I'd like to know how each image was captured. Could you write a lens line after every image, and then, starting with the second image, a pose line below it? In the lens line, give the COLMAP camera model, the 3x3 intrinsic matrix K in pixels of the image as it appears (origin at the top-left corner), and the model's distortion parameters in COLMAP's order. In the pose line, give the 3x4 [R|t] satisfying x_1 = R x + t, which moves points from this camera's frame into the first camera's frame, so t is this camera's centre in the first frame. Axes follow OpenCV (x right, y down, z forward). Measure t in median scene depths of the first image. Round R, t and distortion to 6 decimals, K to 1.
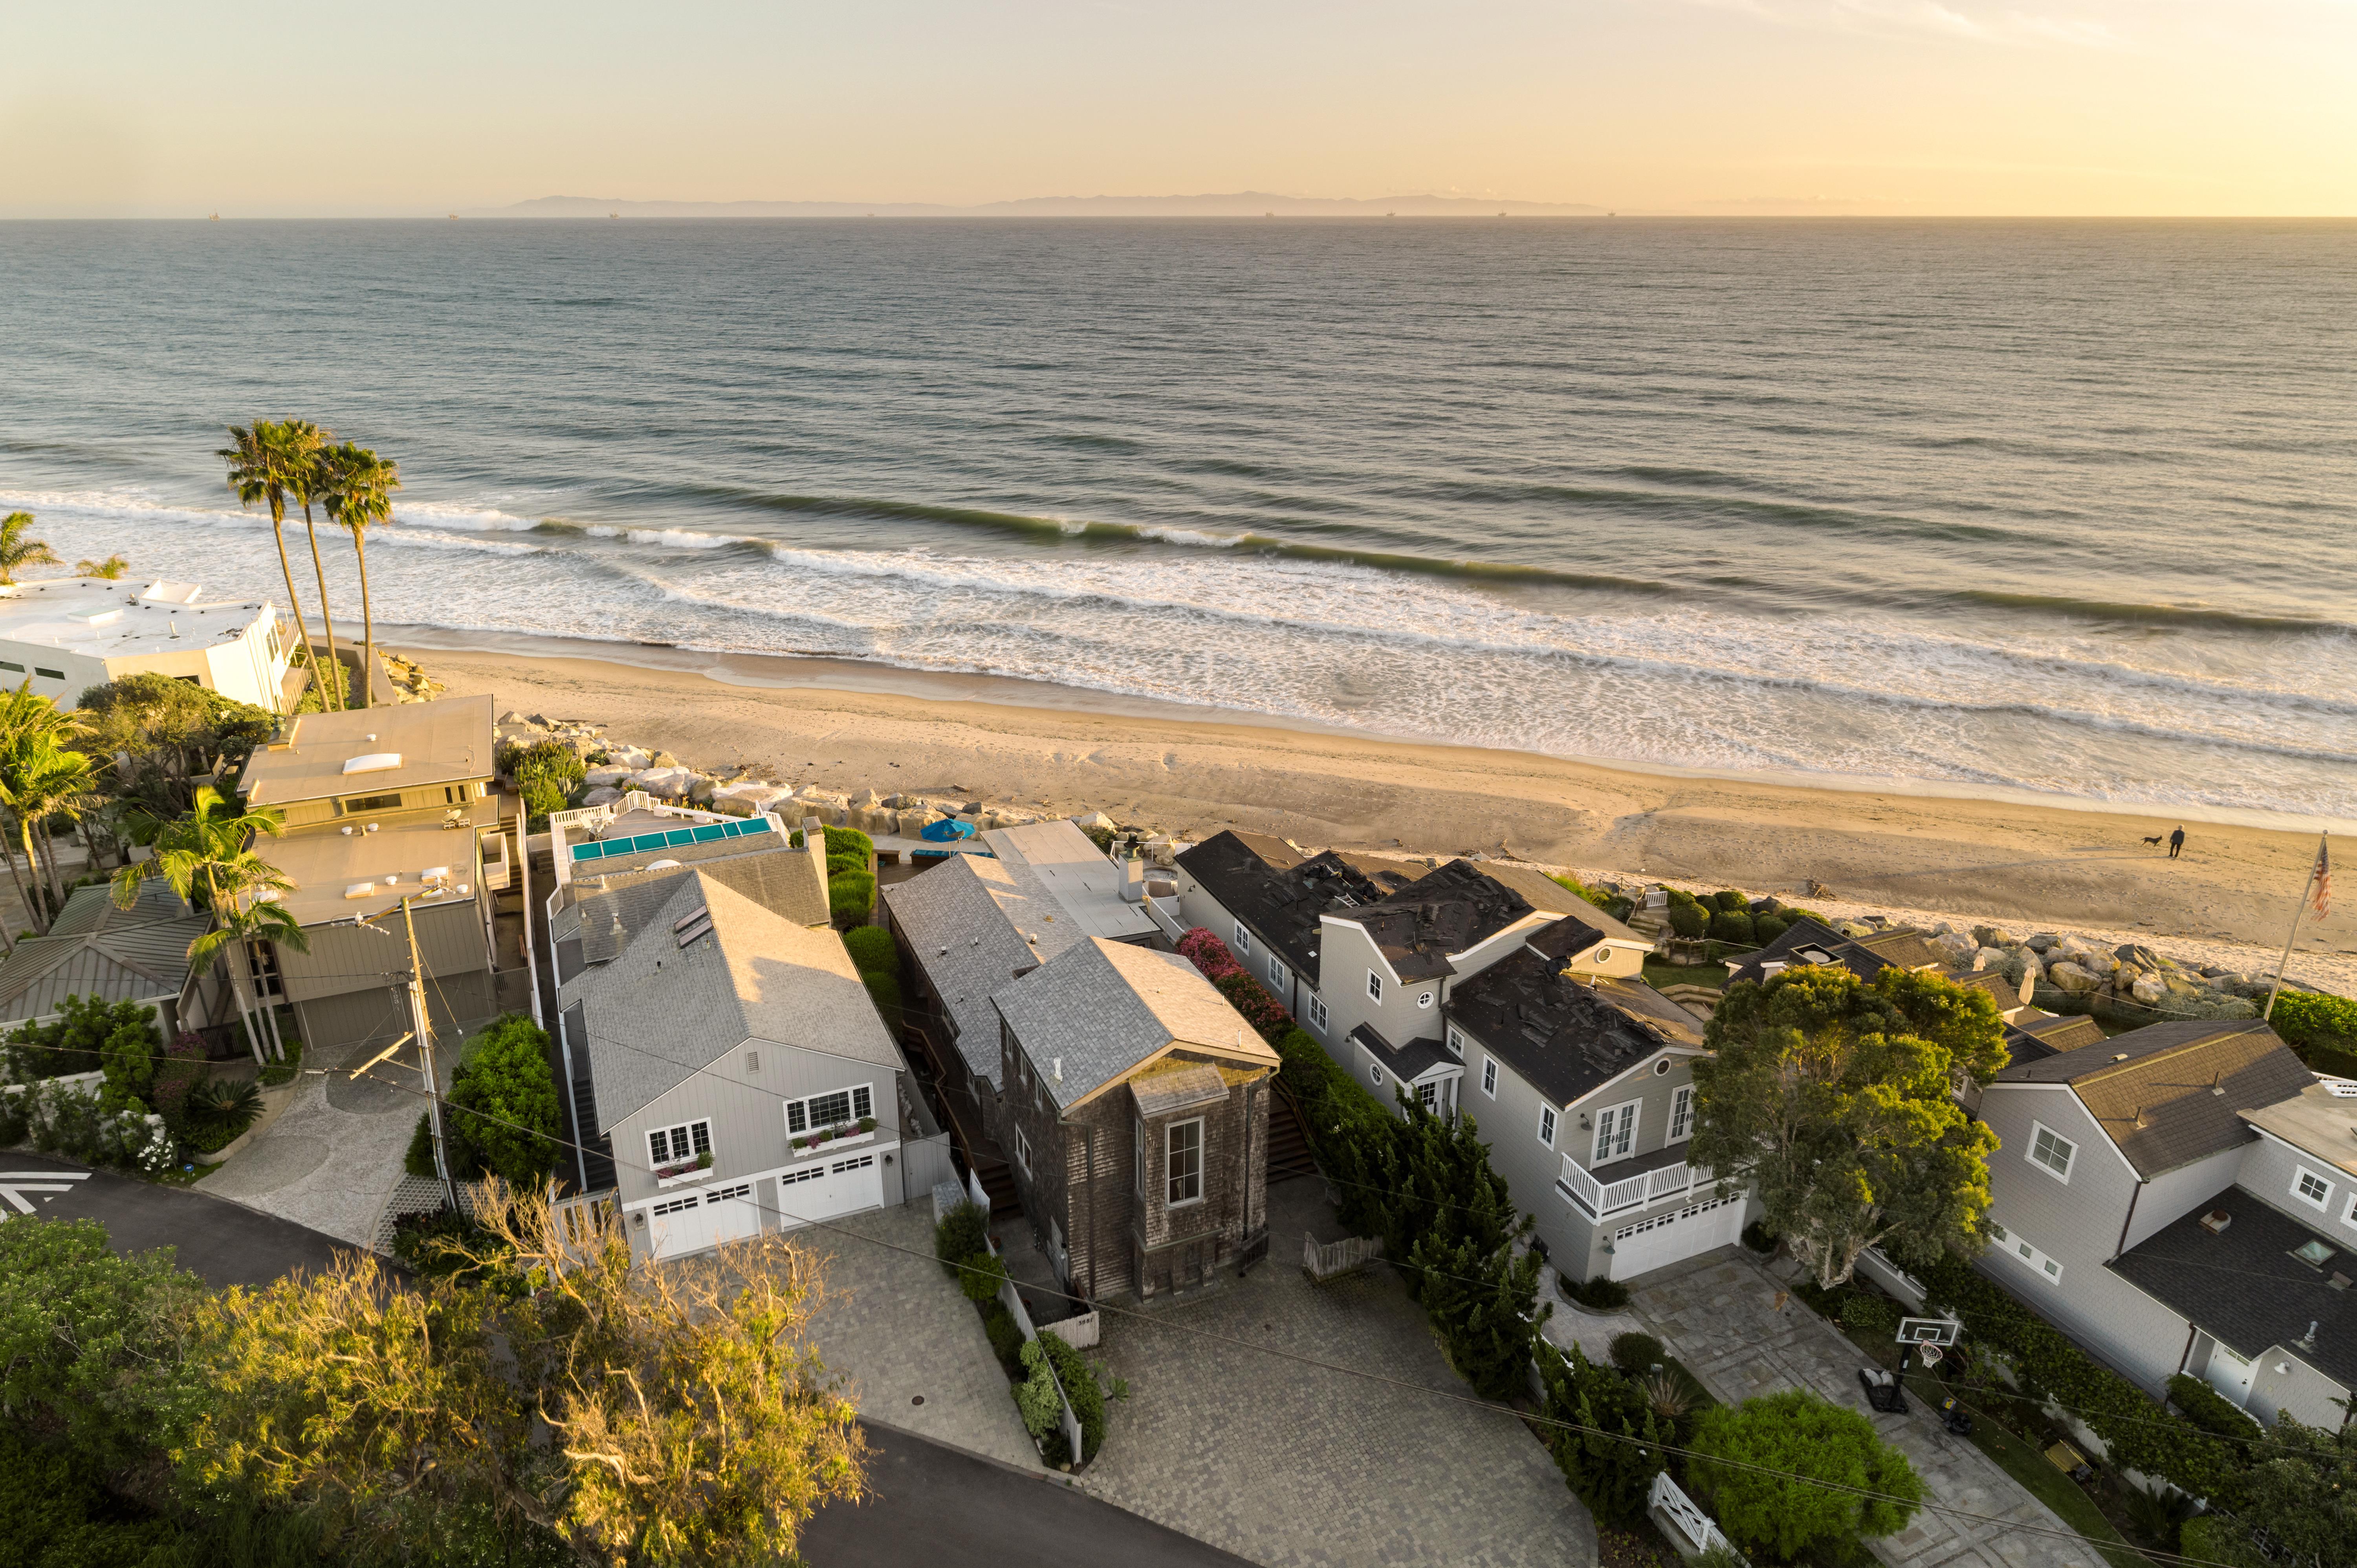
lens RADIAL K [[1420.3, 0, 1133.9], [0, 1420.3, 786.1], [0, 0, 1]] dist [0.002424, -0.006076]
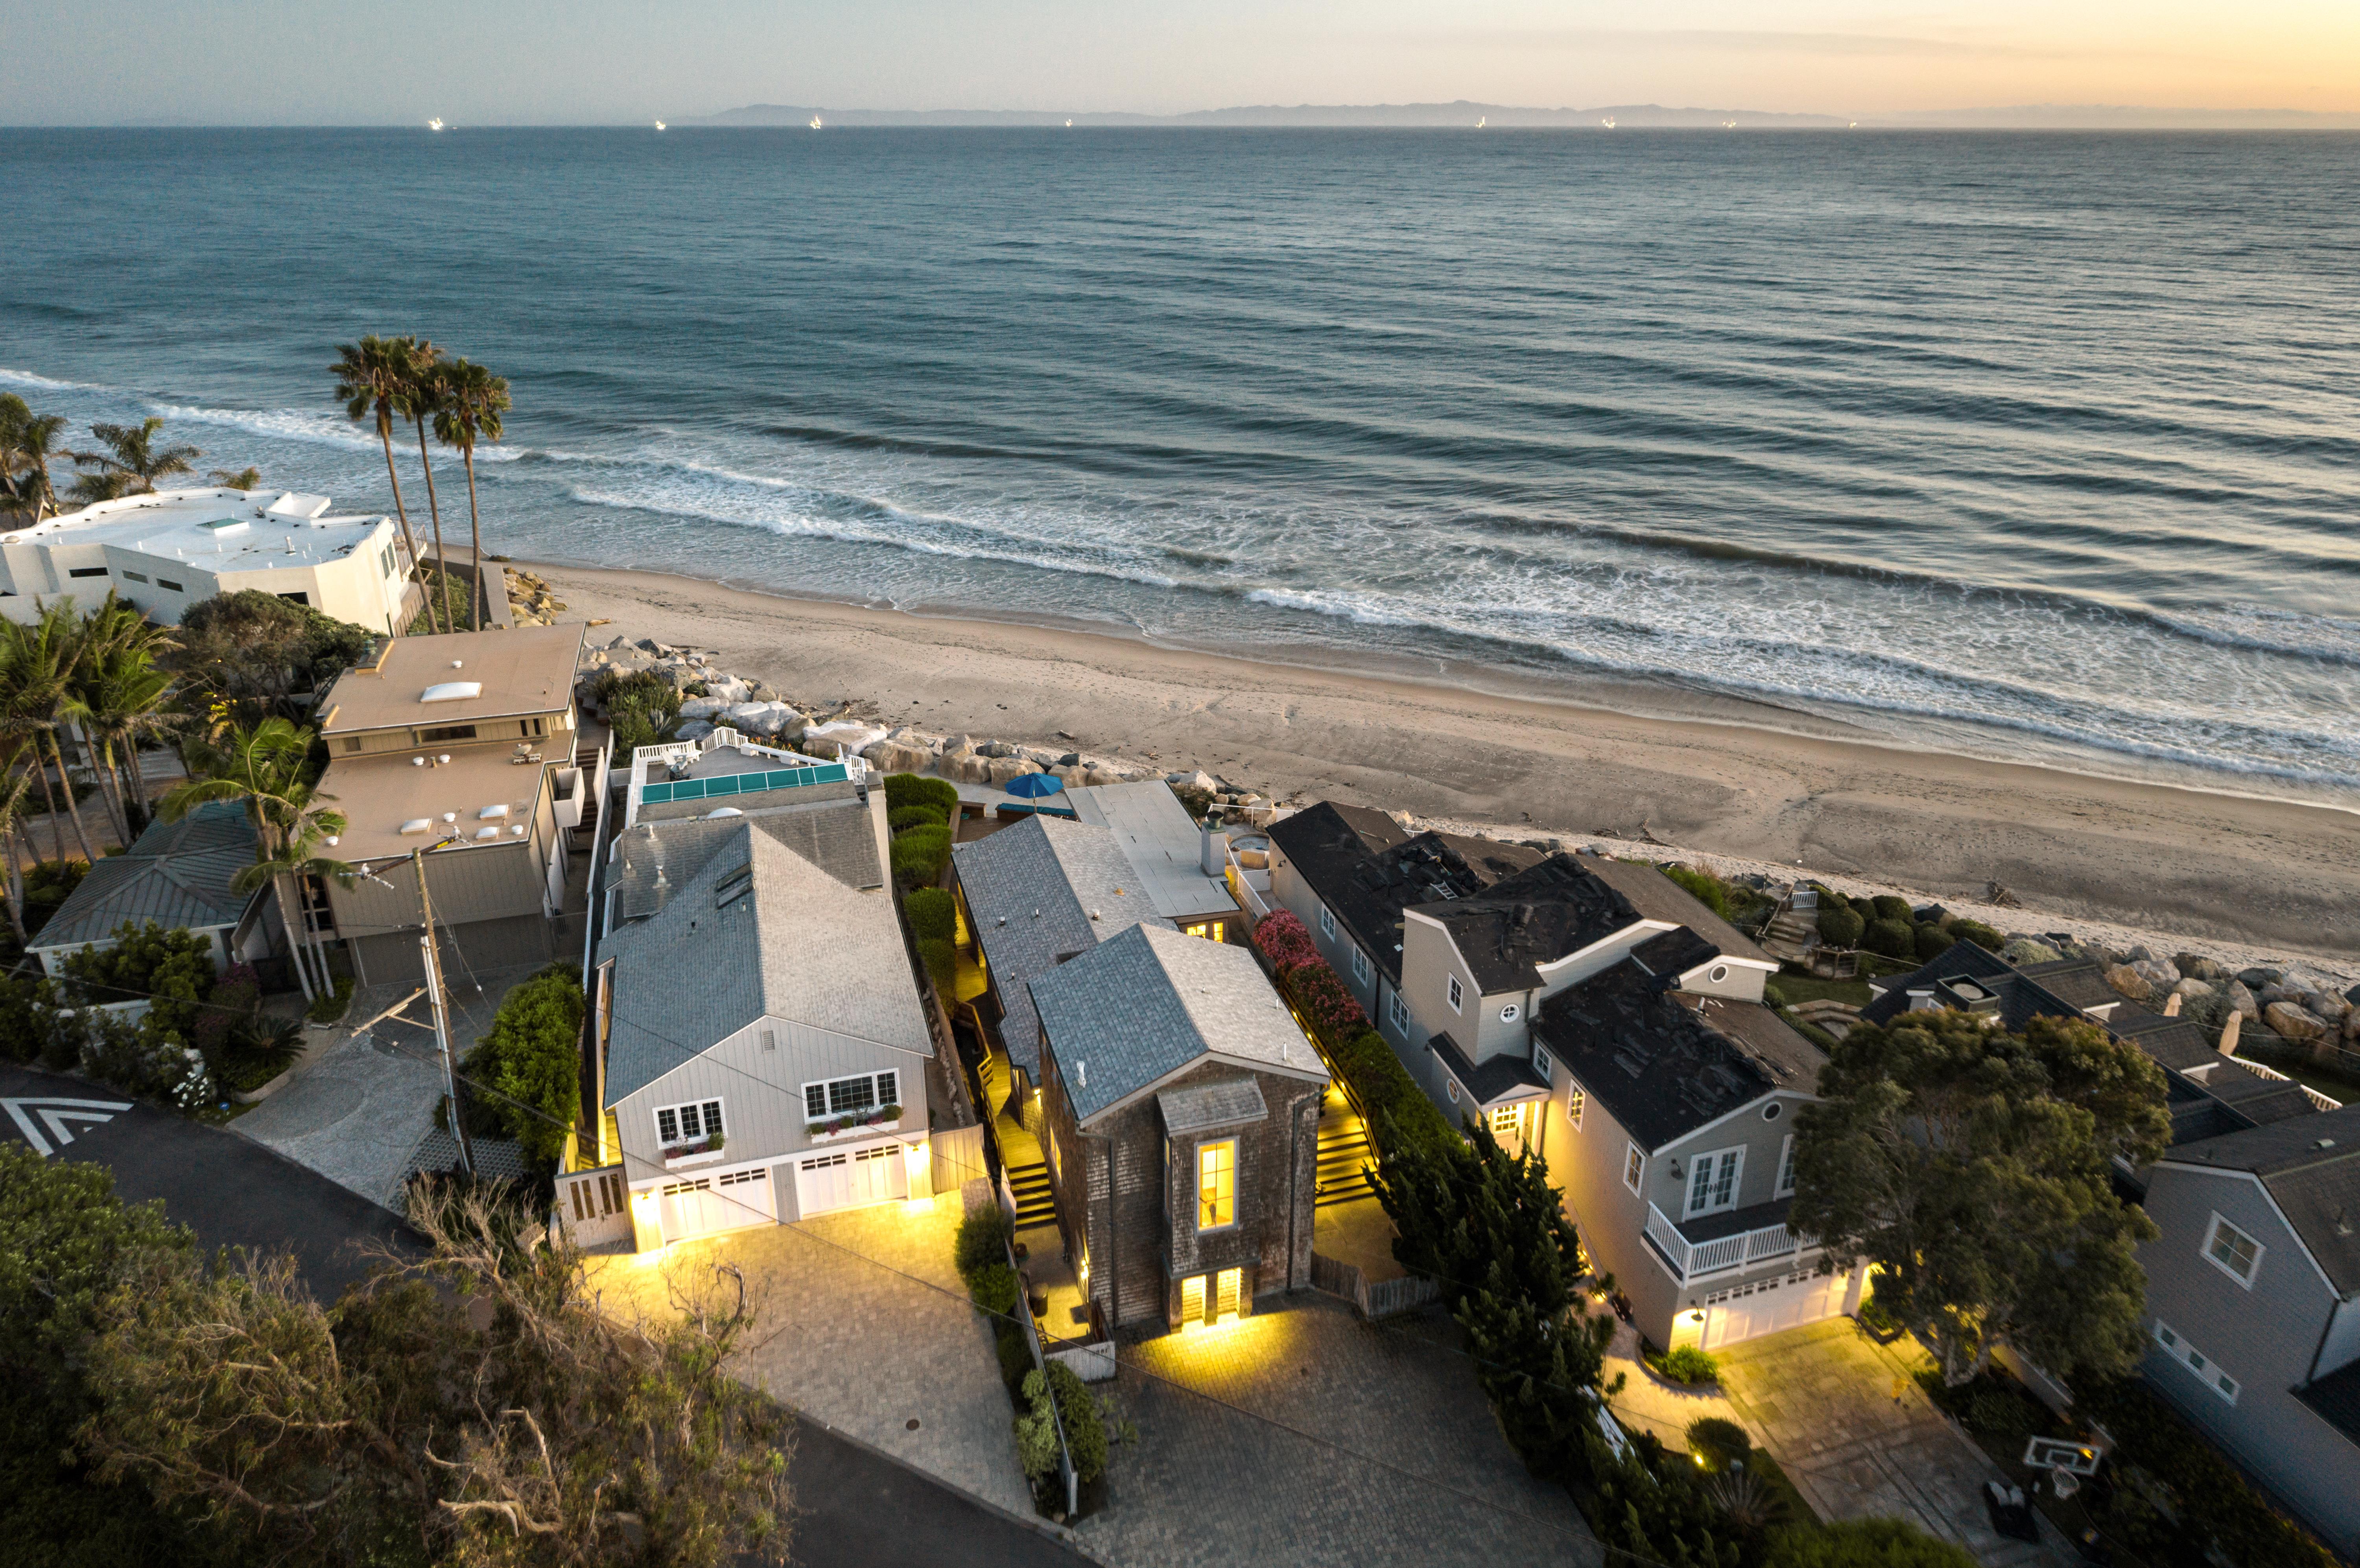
lens RADIAL K [[1459.6, 0, 1171.1], [0, 1459.6, 726.1], [0, 0, 1]] dist [0.001279, -0.003635]
pose [[0.994580, 0.041372, -0.095393, 0.075469], [-0.040599, 0.999125, 0.010034, -0.031837], [0.095724, -0.006107, 0.995389, 0.066240]]
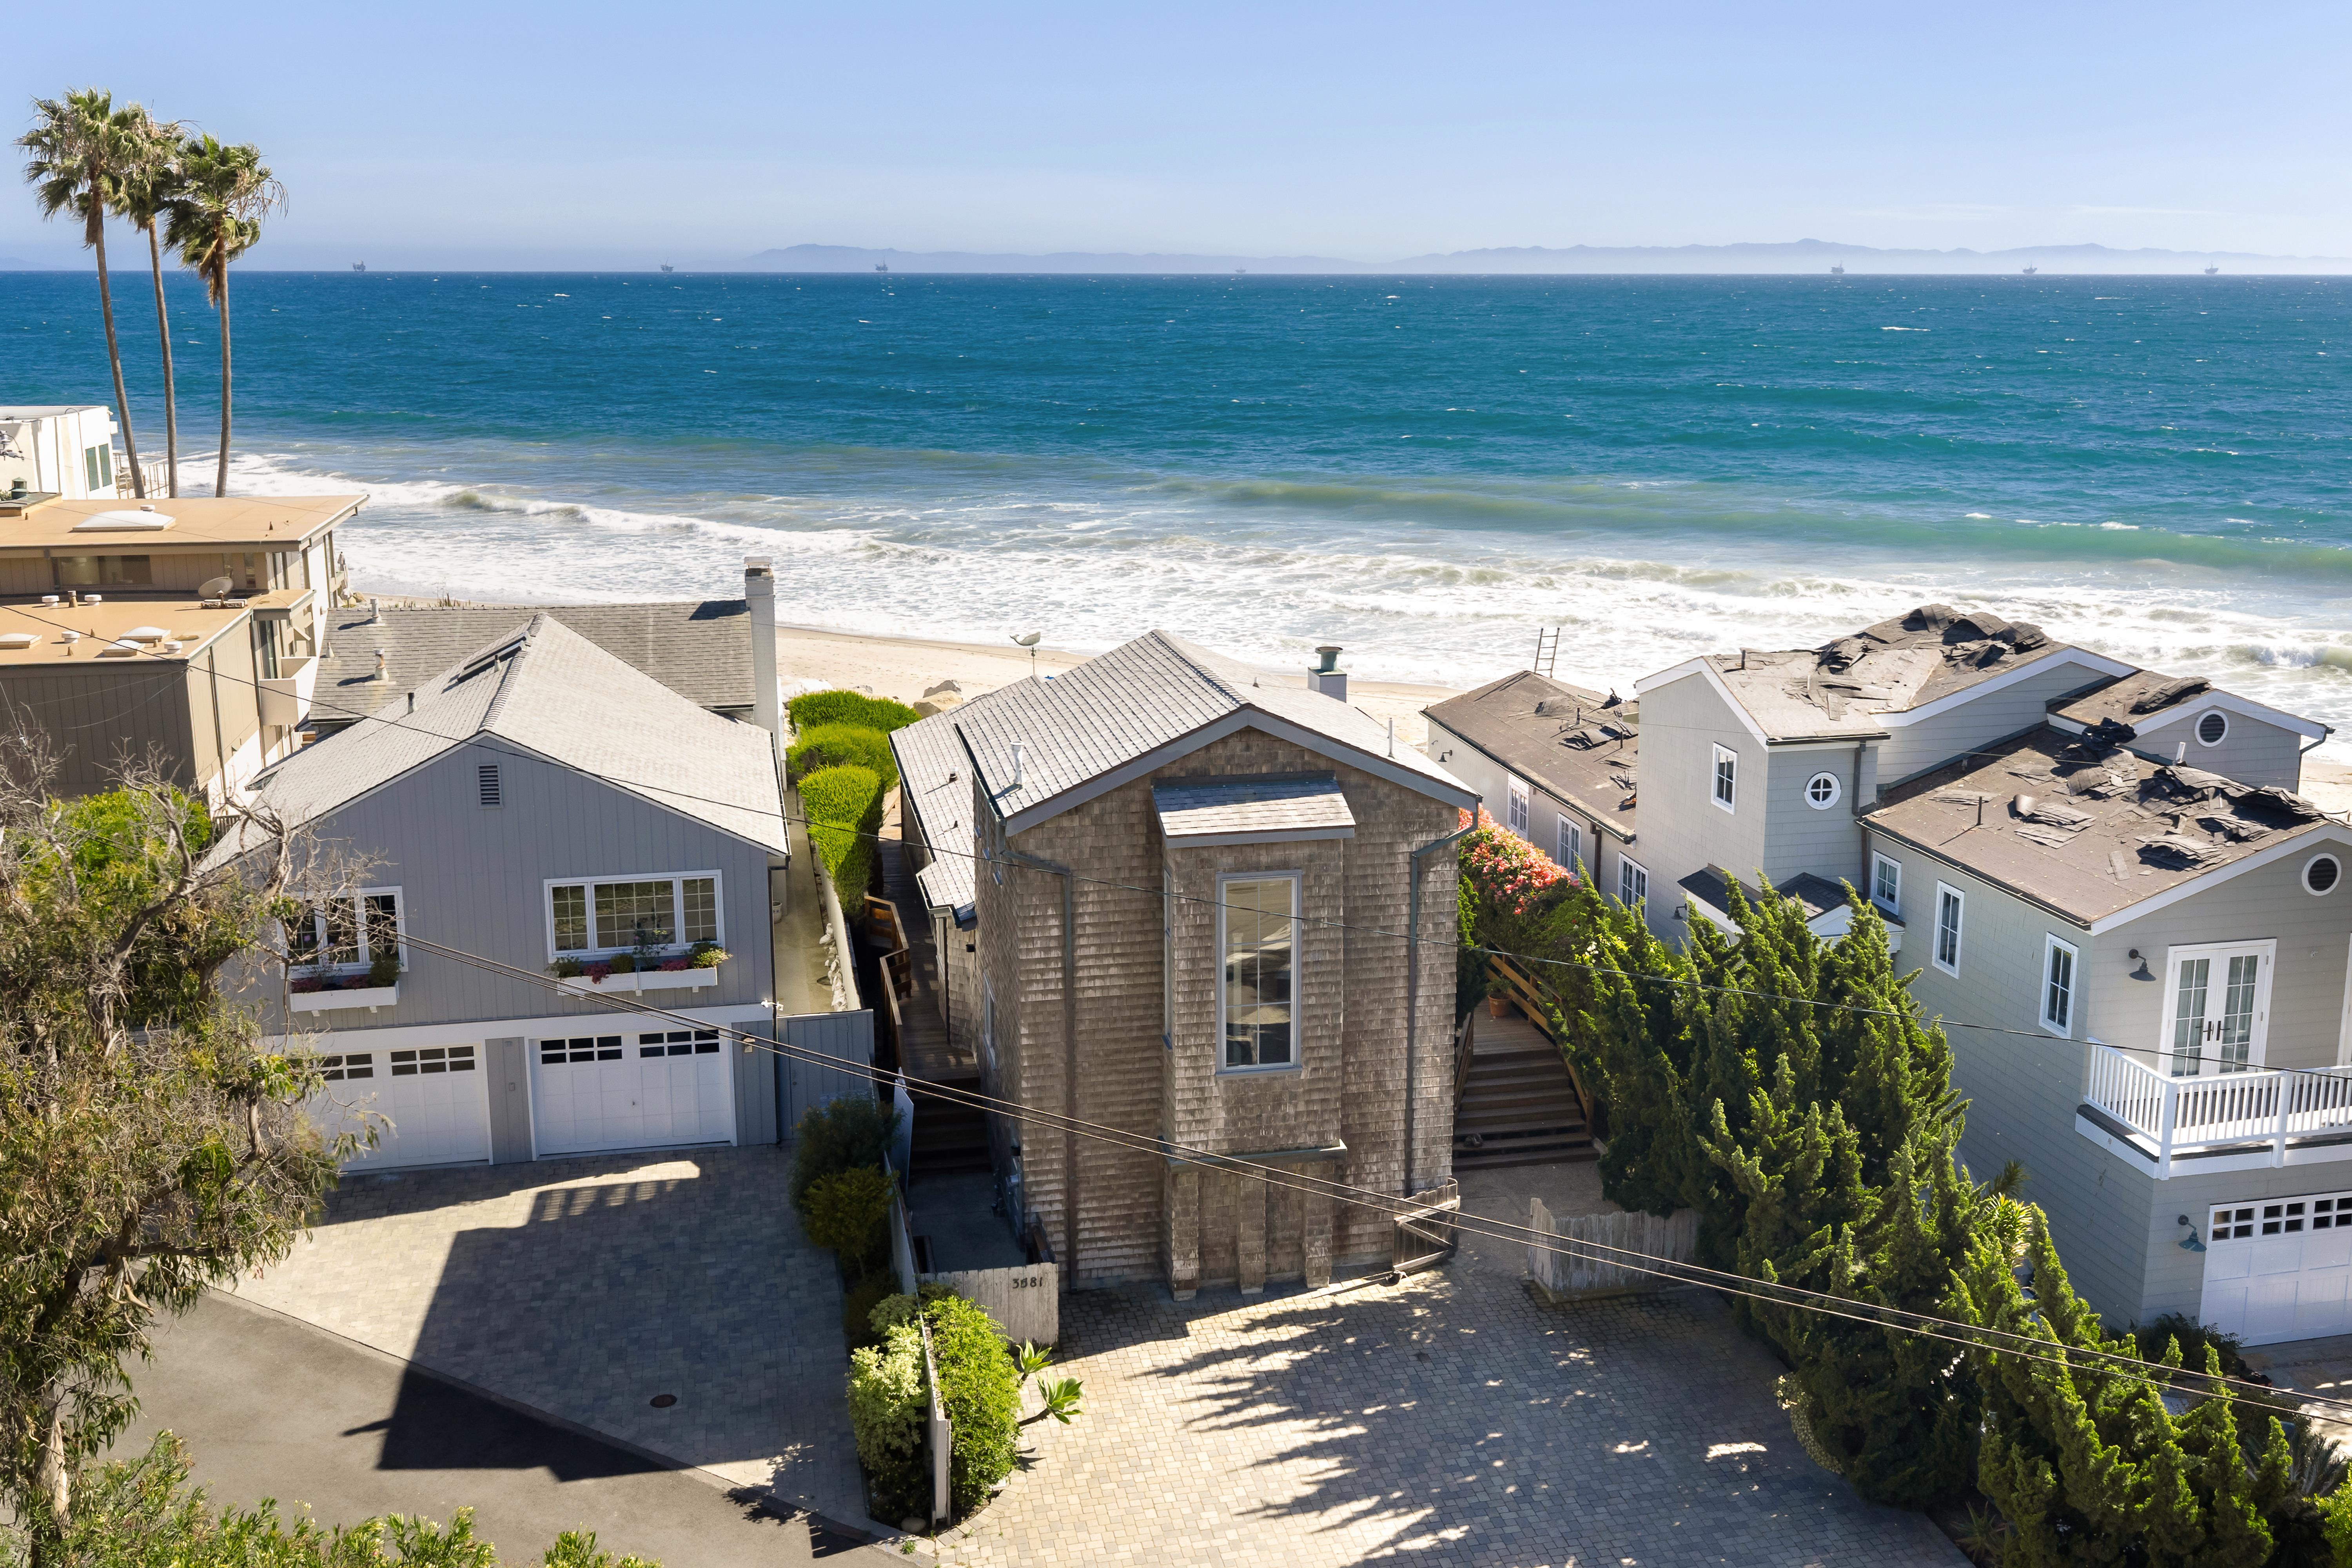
lens RADIAL K [[2196.8, 0, 1245.2], [0, 2196.8, 769.4], [0, 0, 1]] dist [0.011905, 0.000000]
pose [[0.986327, 0.041946, -0.159374, 0.133275], [-0.066103, 0.986559, -0.149437, 0.279273], [0.150963, 0.157928, 0.975843, 0.233492]]
